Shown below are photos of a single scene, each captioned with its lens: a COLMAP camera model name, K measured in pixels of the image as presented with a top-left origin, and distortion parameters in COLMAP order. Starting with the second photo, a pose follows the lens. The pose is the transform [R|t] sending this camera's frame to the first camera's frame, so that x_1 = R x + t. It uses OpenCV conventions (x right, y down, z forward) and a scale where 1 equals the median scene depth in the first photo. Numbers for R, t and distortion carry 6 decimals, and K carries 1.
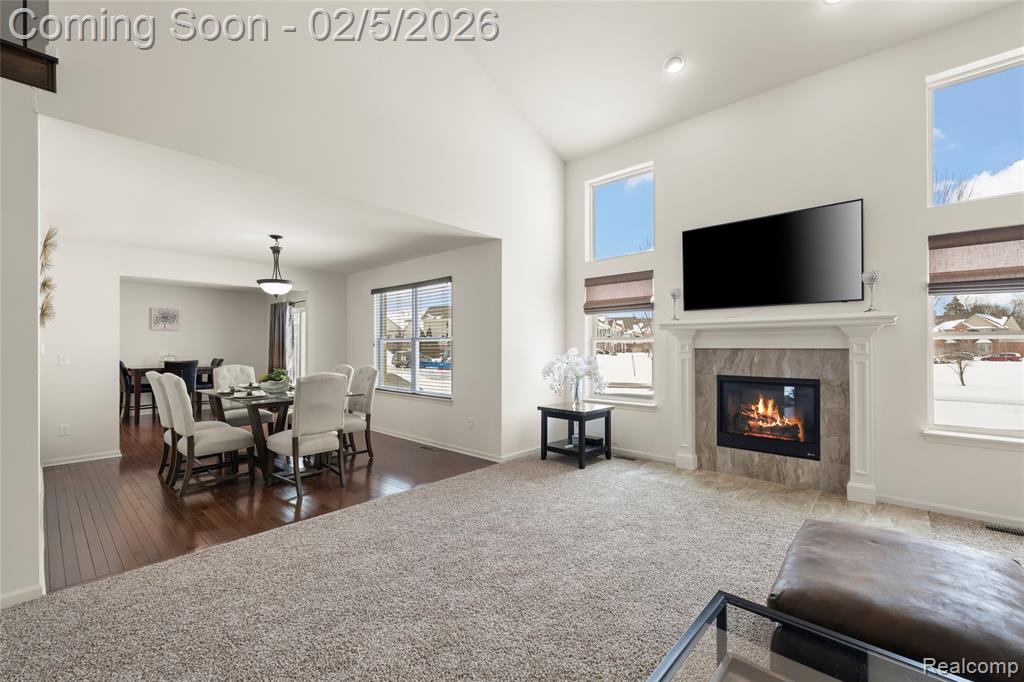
lens RADIAL K [[427.8, 0, 513.5], [0, 427.8, 344.4], [0, 0, 1]] dist [0.000667, -0.000198]
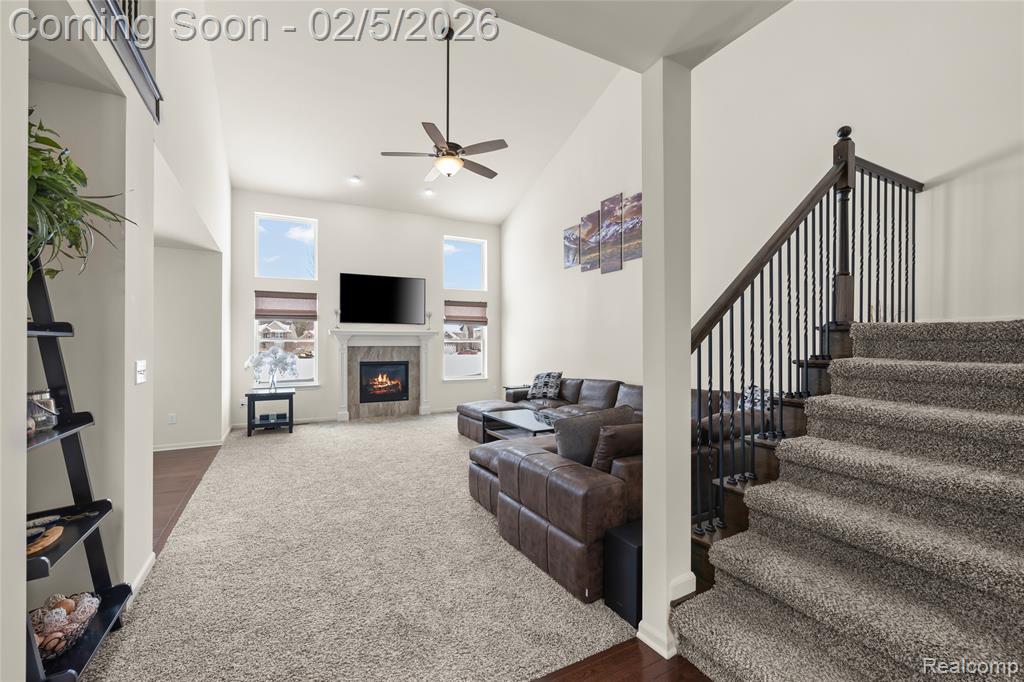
lens RADIAL K [[427.8, 0, 510.7], [0, 427.8, 342.3], [0, 0, 1]] dist [0.000667, -0.000198]
pose [[0.337411, 0.006092, 0.941338, -0.930460], [-0.003804, 0.999980, -0.005108, 0.000106], [-0.941350, -0.001857, 0.337427, -0.144582]]
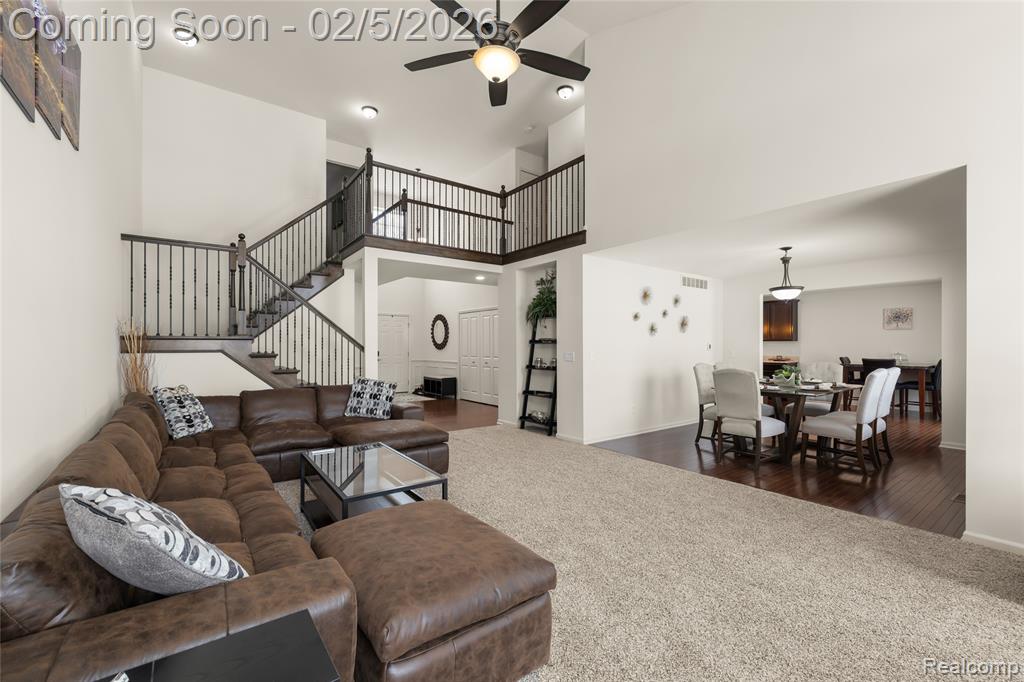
lens RADIAL K [[427.8, 0, 510.9], [0, 427.8, 343.4], [0, 0, 1]] dist [0.000667, -0.000198]
pose [[-0.199475, 0.001264, -0.979902, 0.733248], [0.002119, 0.999997, 0.000859, -0.003149], [0.979901, -0.001905, -0.199478, 0.532318]]
